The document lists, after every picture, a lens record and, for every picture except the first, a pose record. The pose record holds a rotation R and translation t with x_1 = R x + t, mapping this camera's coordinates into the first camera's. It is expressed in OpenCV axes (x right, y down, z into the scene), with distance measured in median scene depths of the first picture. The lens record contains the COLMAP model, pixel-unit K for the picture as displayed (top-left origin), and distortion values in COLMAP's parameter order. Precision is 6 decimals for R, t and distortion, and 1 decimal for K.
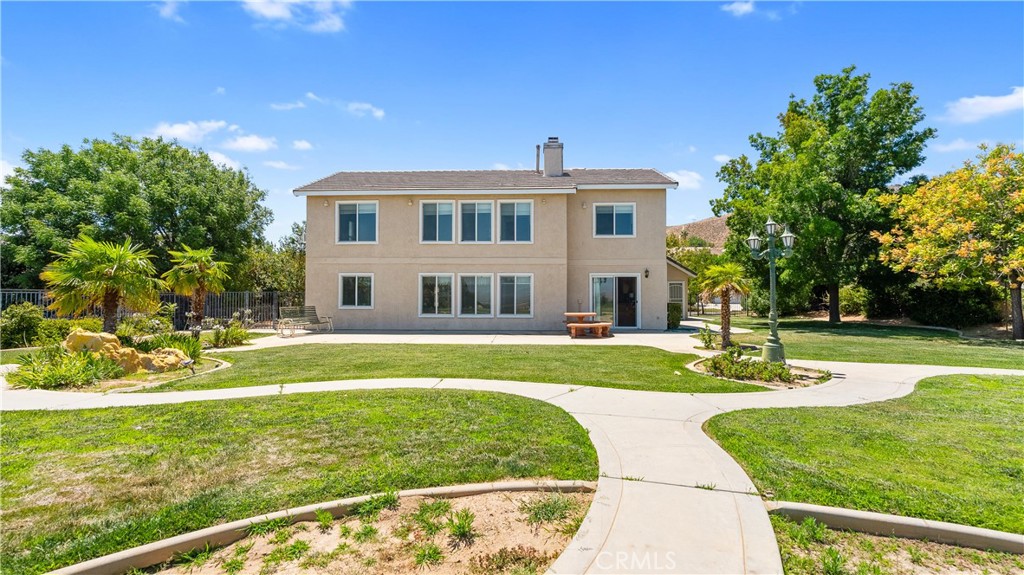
lens RADIAL K [[473.5, 0, 516.9], [0, 473.5, 291.6], [0, 0, 1]] dist [-0.002143, 0.000282]
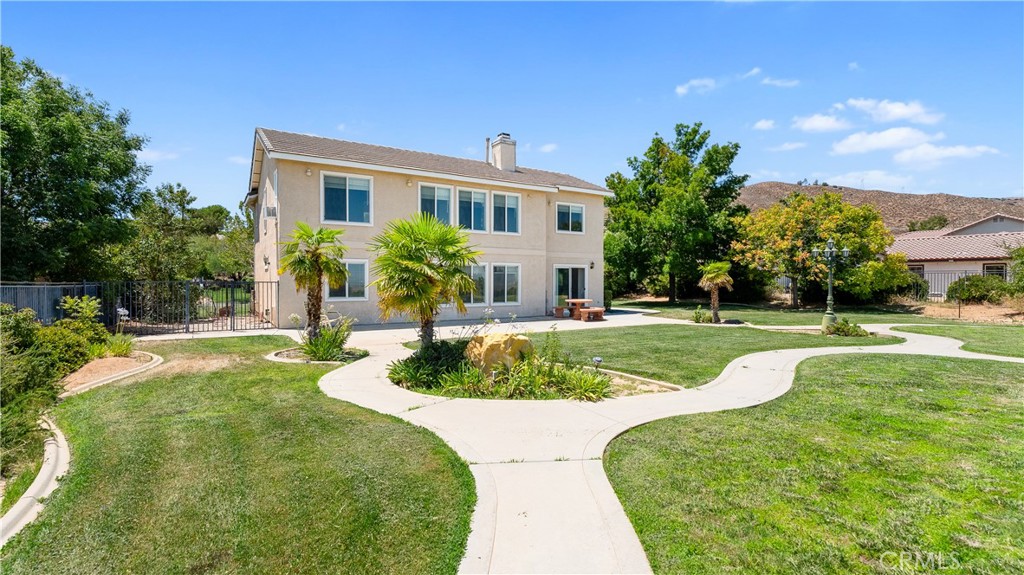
lens RADIAL K [[473.5, 0, 520.3], [0, 473.5, 285.5], [0, 0, 1]] dist [-0.002143, 0.000282]
pose [[0.826727, -0.005554, 0.562577, -0.561623], [-0.005559, 0.999822, 0.018040, -0.008339], [-0.562576, -0.018042, 0.826548, 0.120570]]
